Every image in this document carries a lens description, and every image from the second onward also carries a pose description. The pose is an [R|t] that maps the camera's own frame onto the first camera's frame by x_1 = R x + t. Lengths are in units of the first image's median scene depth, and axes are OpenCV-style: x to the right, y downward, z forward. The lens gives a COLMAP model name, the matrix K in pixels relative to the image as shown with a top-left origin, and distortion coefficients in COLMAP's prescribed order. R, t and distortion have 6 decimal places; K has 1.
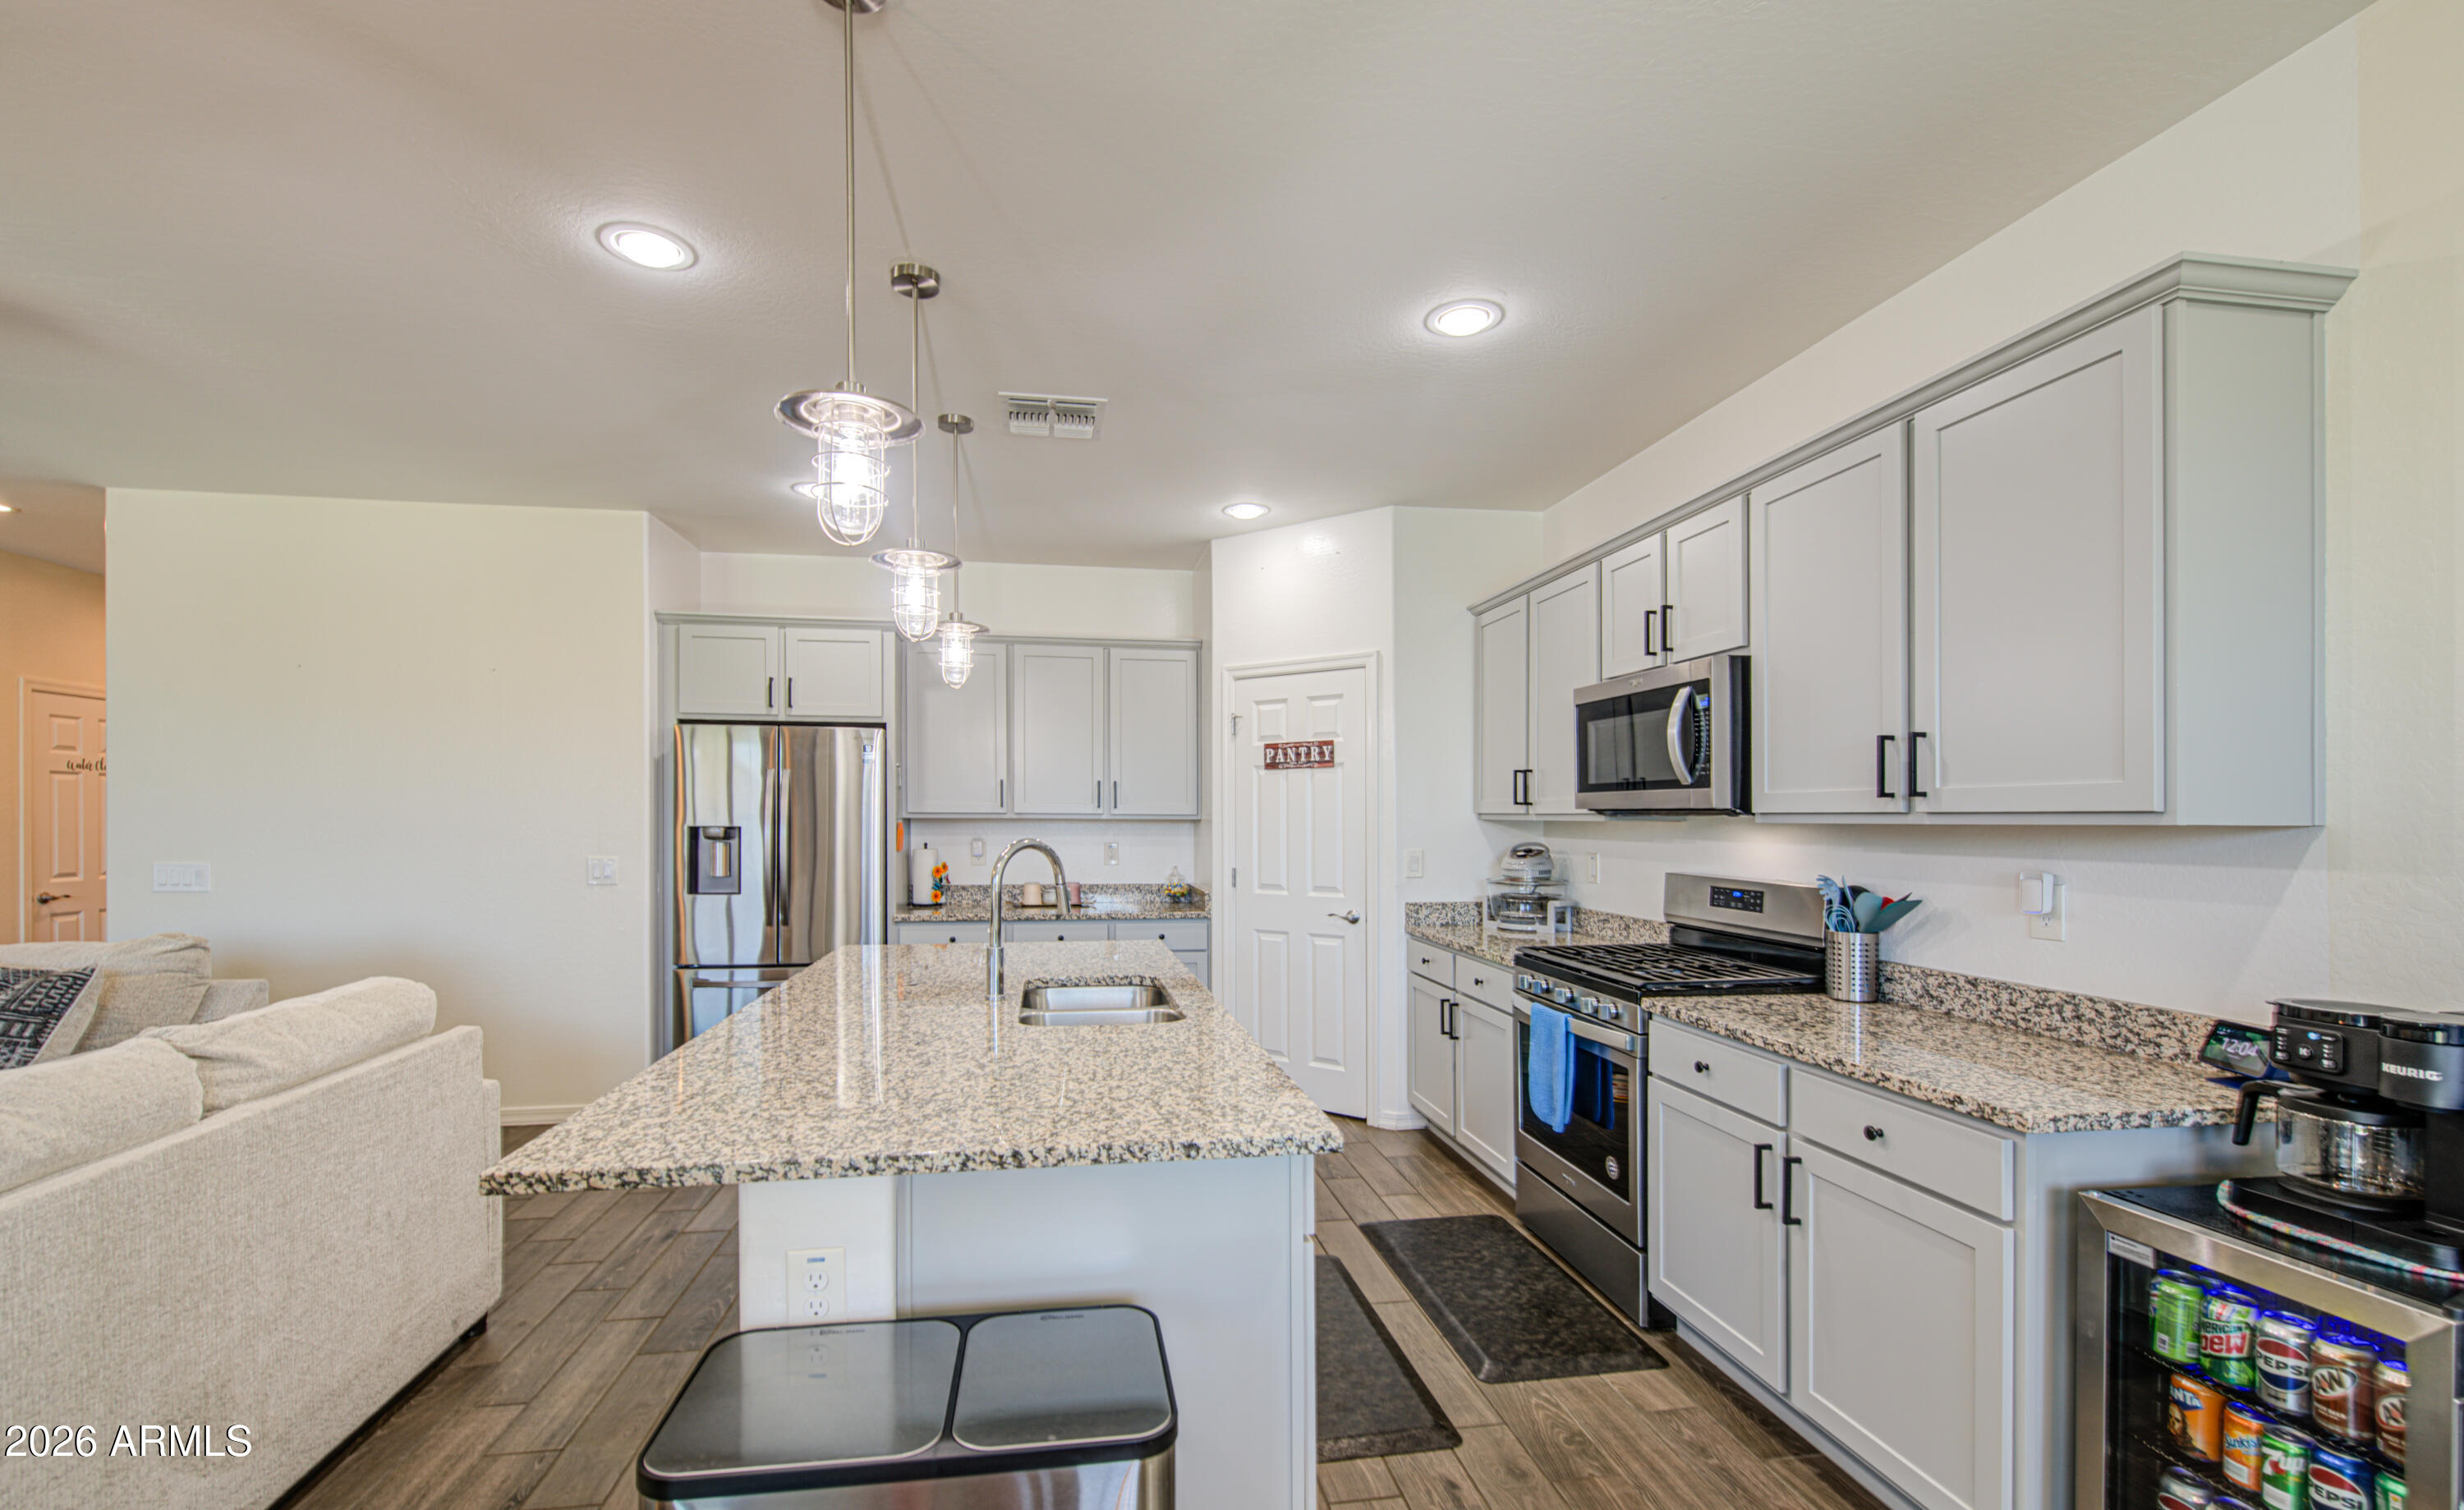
lens RADIAL K [[1040.4, 0, 1200.5], [0, 1040.4, 821.3], [0, 0, 1]] dist [-0.001541, -0.000665]
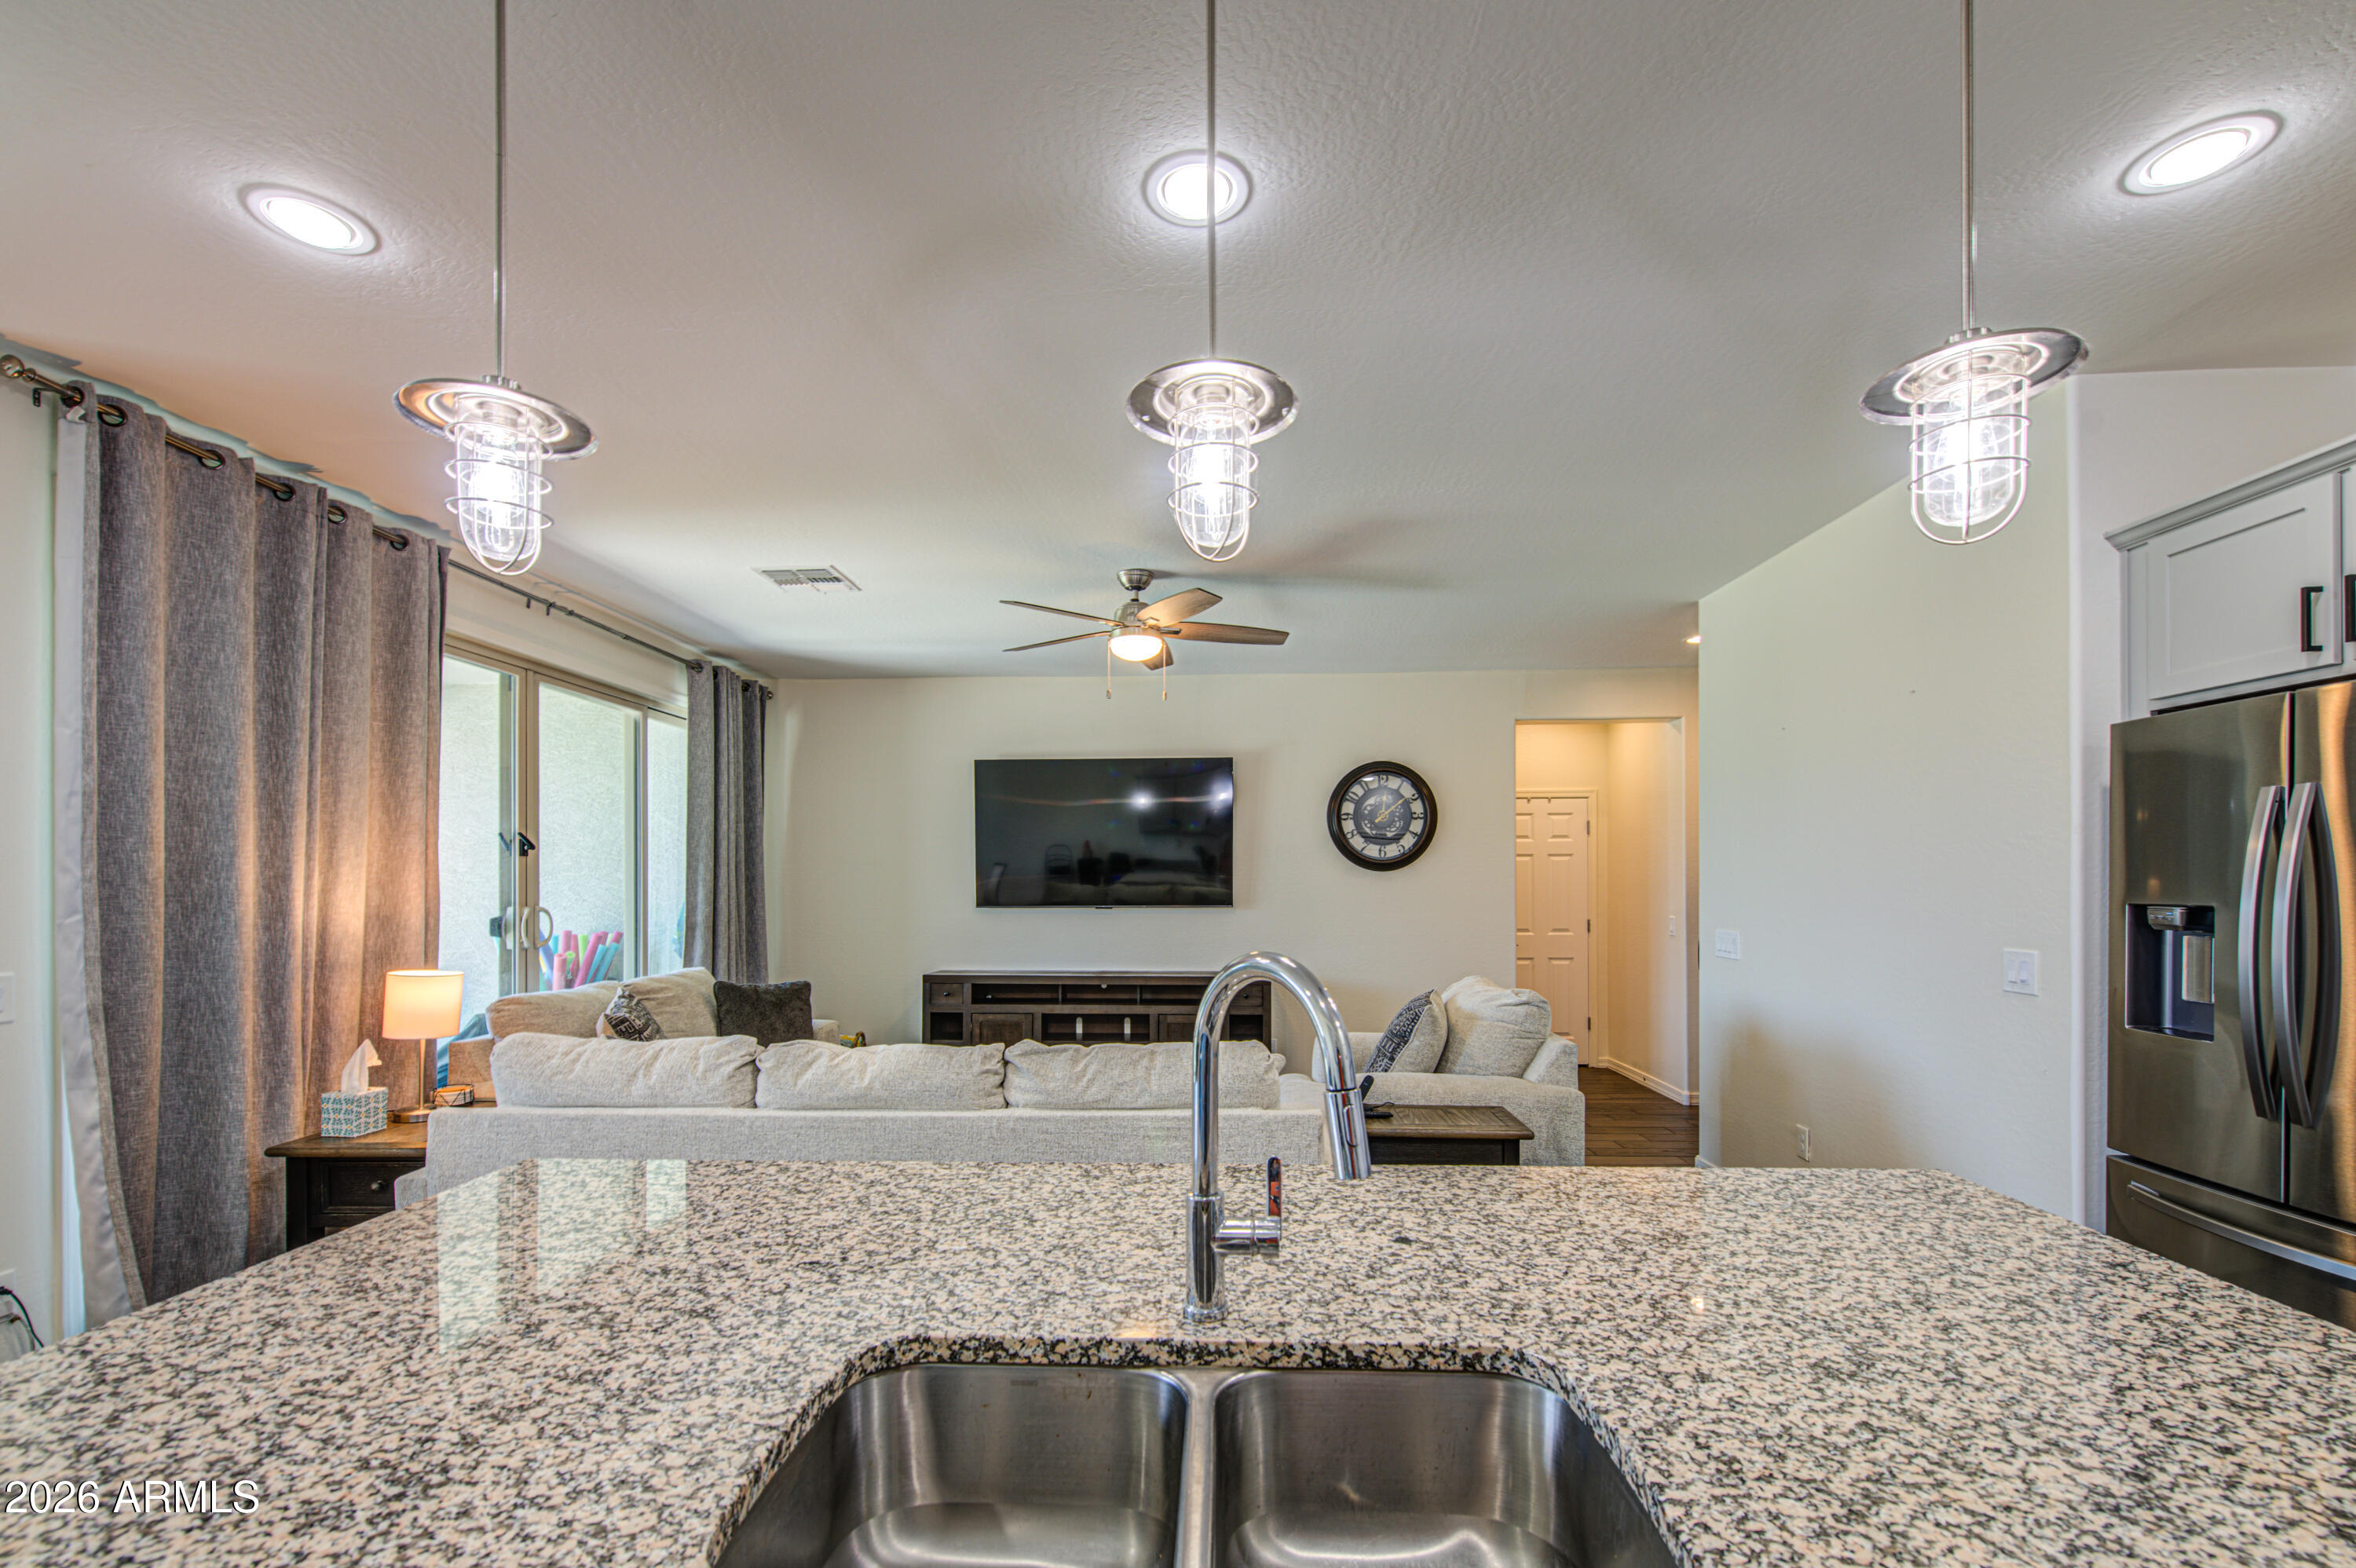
lens RADIAL K [[992.5, 0, 1178.3], [0, 992.5, 886.6], [0, 0, 1]] dist [-0.001639, -0.000345]
pose [[-0.196555, -0.001402, -0.980492, 0.177219], [0.001228, 0.999998, -0.001676, -0.005680], [0.980492, -0.001534, -0.196553, 0.889982]]
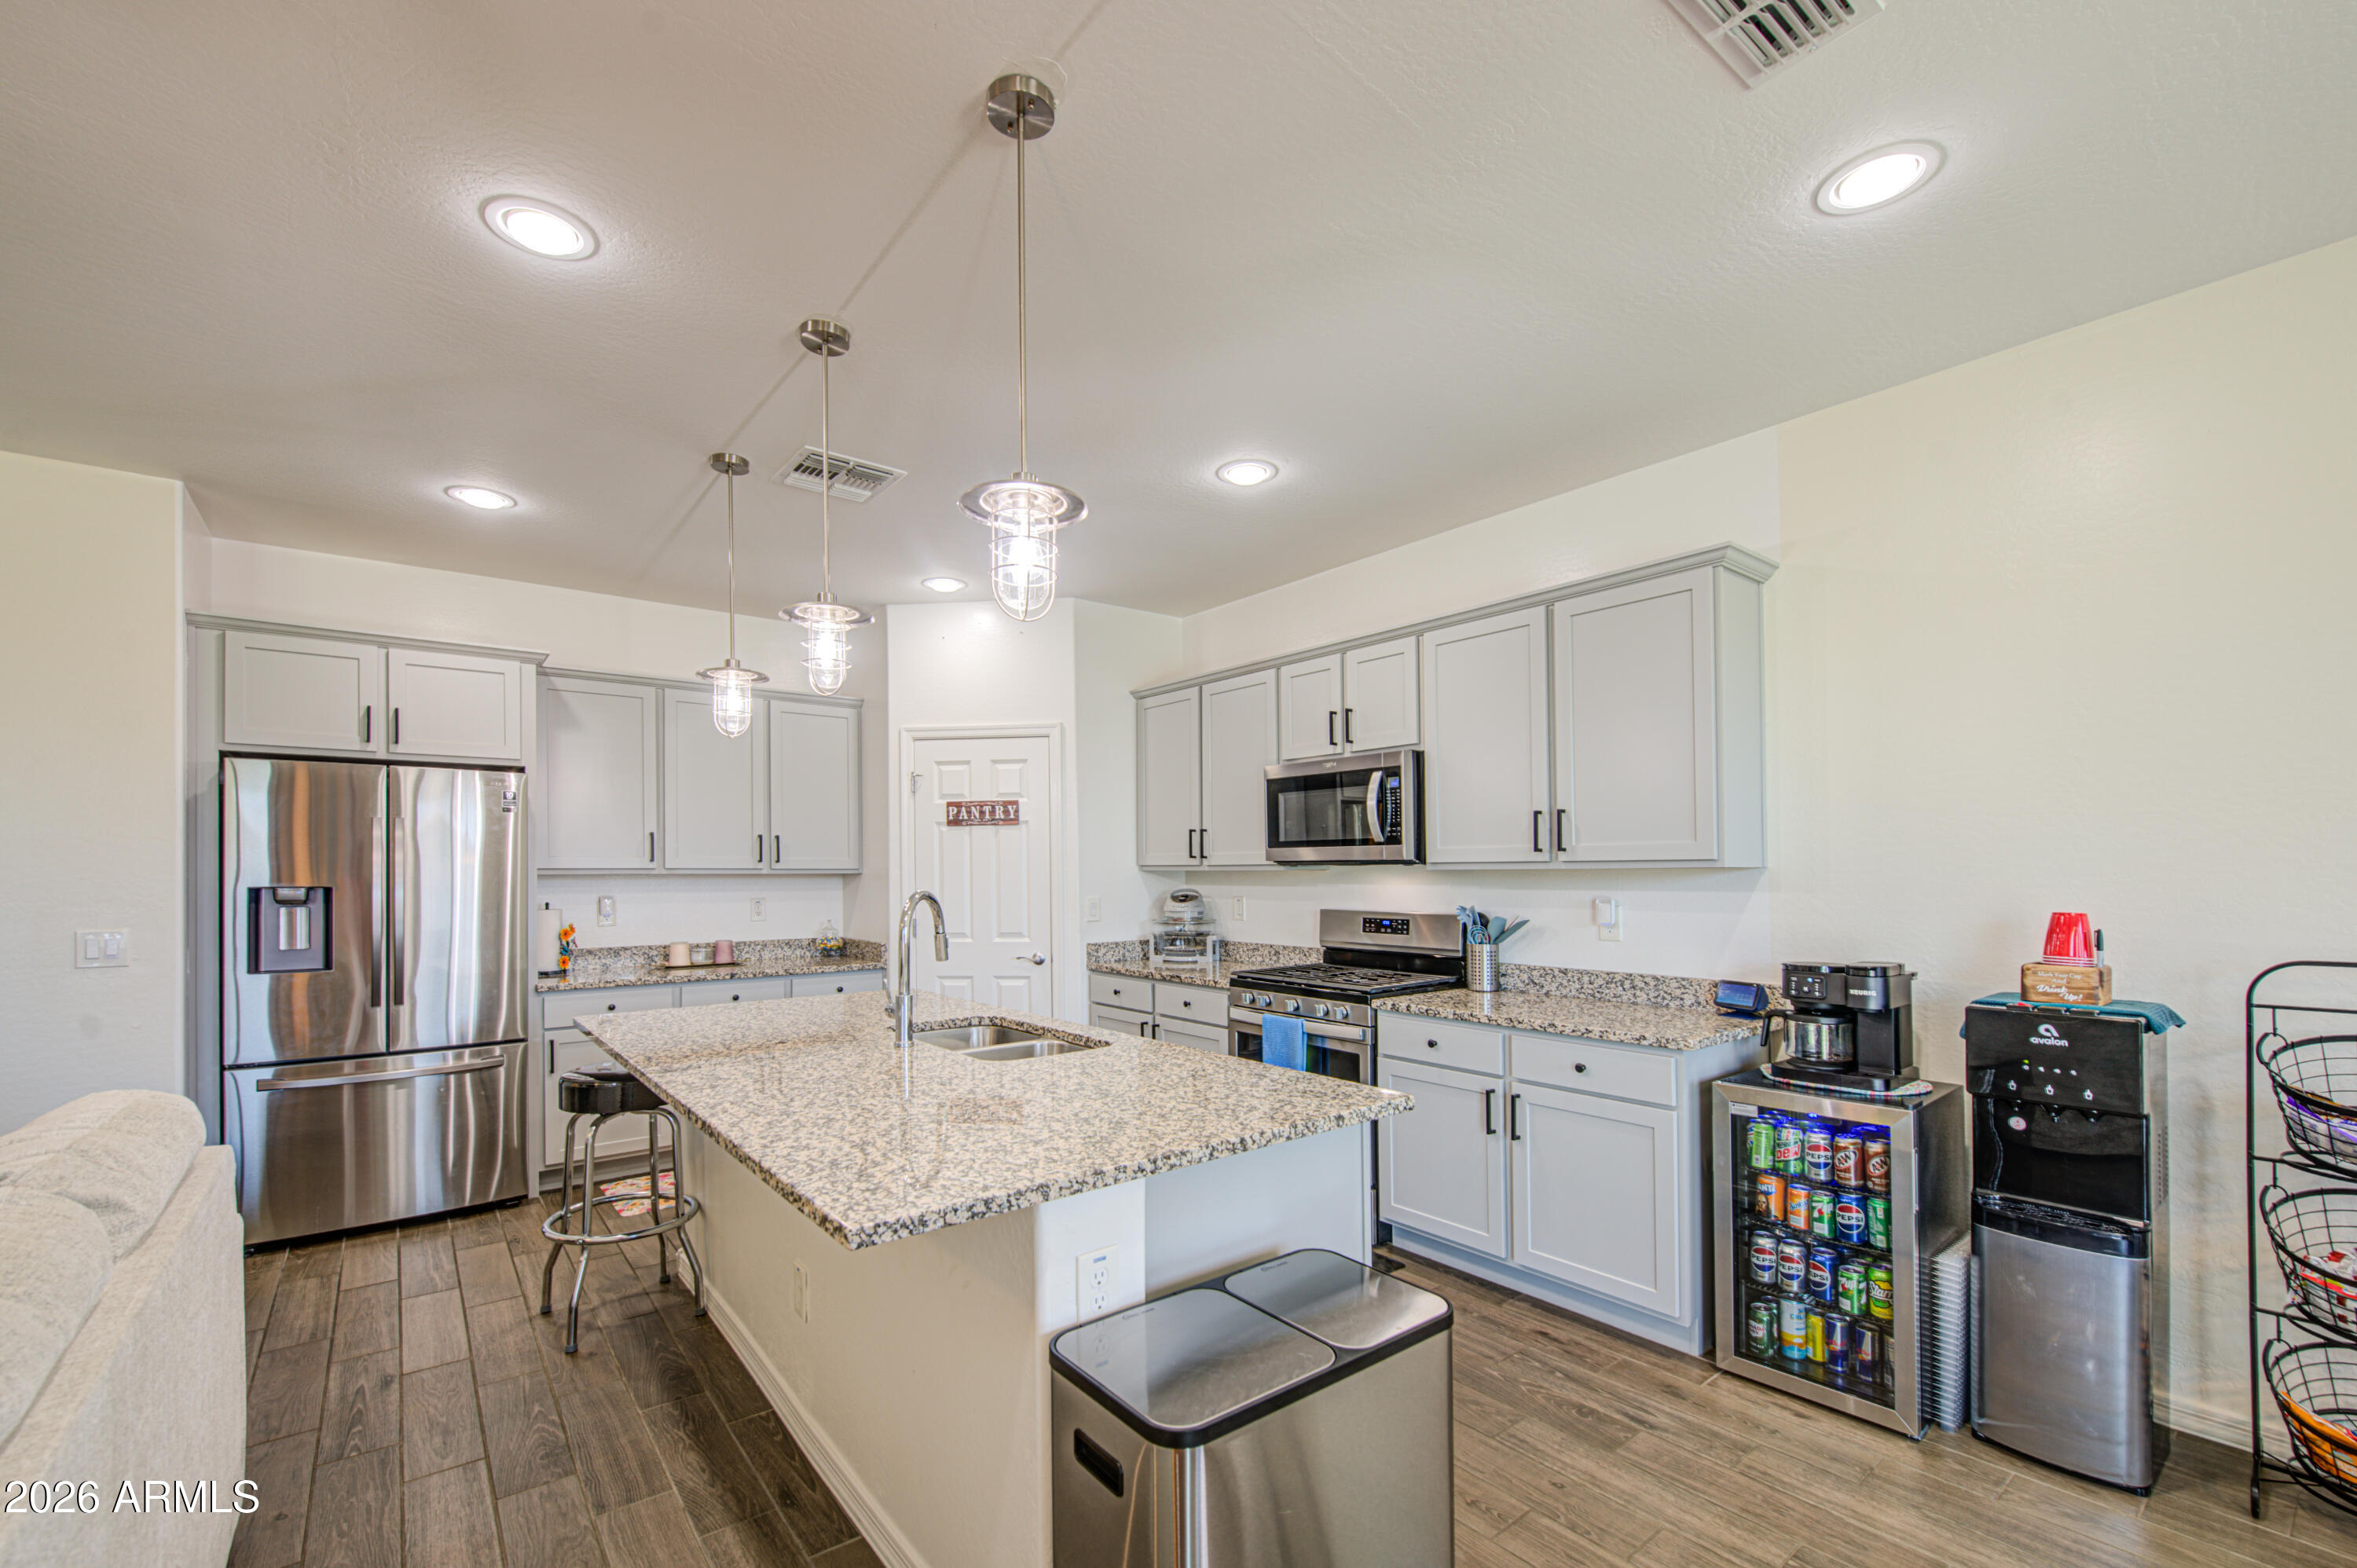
lens RADIAL K [[984.5, 0, 1160.4], [0, 984.5, 863.2], [0, 0, 1]] dist [0.001224, -0.000434]
pose [[0.871274, -0.004290, 0.490777, -0.380379], [0.010664, 0.999891, -0.010191, 0.001941], [-0.490680, 0.014113, 0.871225, 0.014731]]
